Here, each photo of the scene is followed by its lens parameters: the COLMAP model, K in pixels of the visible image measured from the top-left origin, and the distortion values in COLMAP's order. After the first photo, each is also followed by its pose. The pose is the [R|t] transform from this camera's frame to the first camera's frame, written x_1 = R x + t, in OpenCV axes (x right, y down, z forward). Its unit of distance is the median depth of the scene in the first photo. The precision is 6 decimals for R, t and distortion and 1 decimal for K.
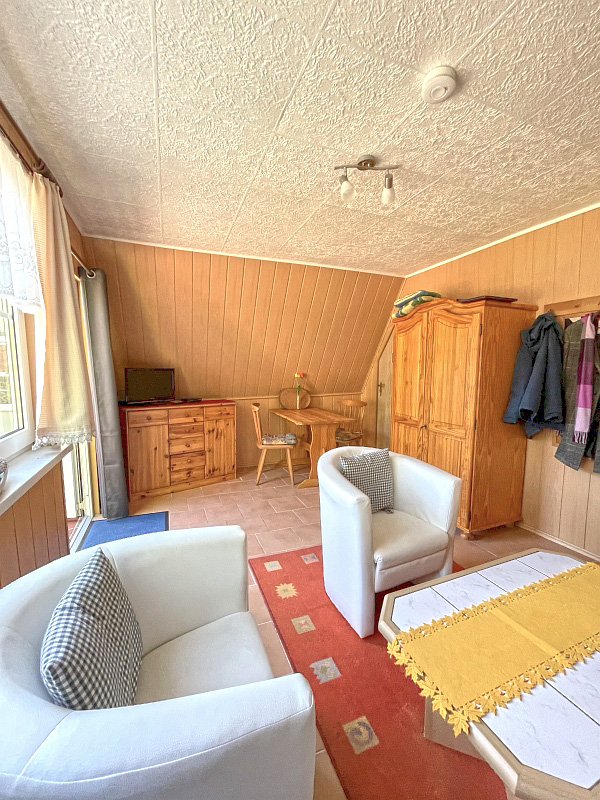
lens RADIAL K [[324.2, 0, 300.0], [0, 324.2, 400.0], [0, 0, 1]] dist [-0.002226, -0.000398]
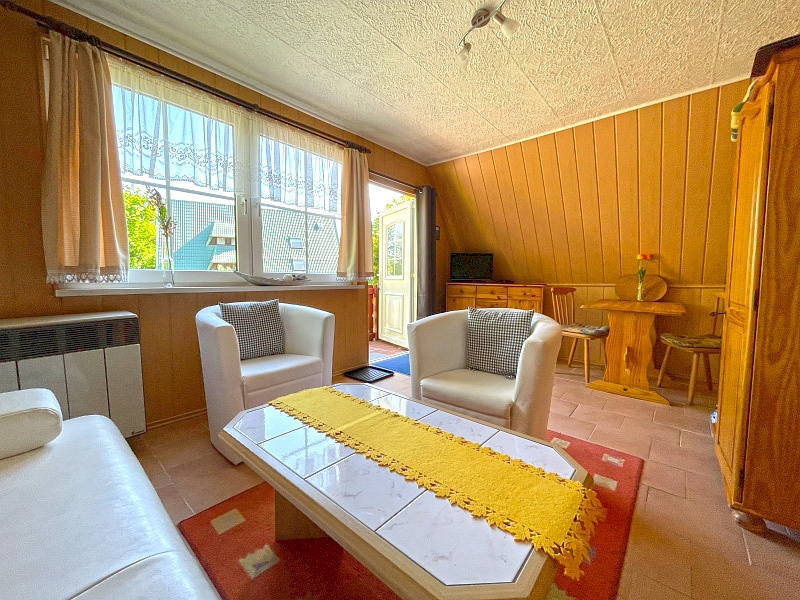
lens RADIAL K [[324.2, 0, 400.0], [0, 324.2, 300.0], [0, 0, 1]] dist [-0.002226, -0.000398]
pose [[0.453101, 0.060954, -0.889373, 0.518721], [-0.097308, 0.995080, 0.018624, 0.082186], [0.886132, 0.078104, 0.456803, 0.178370]]
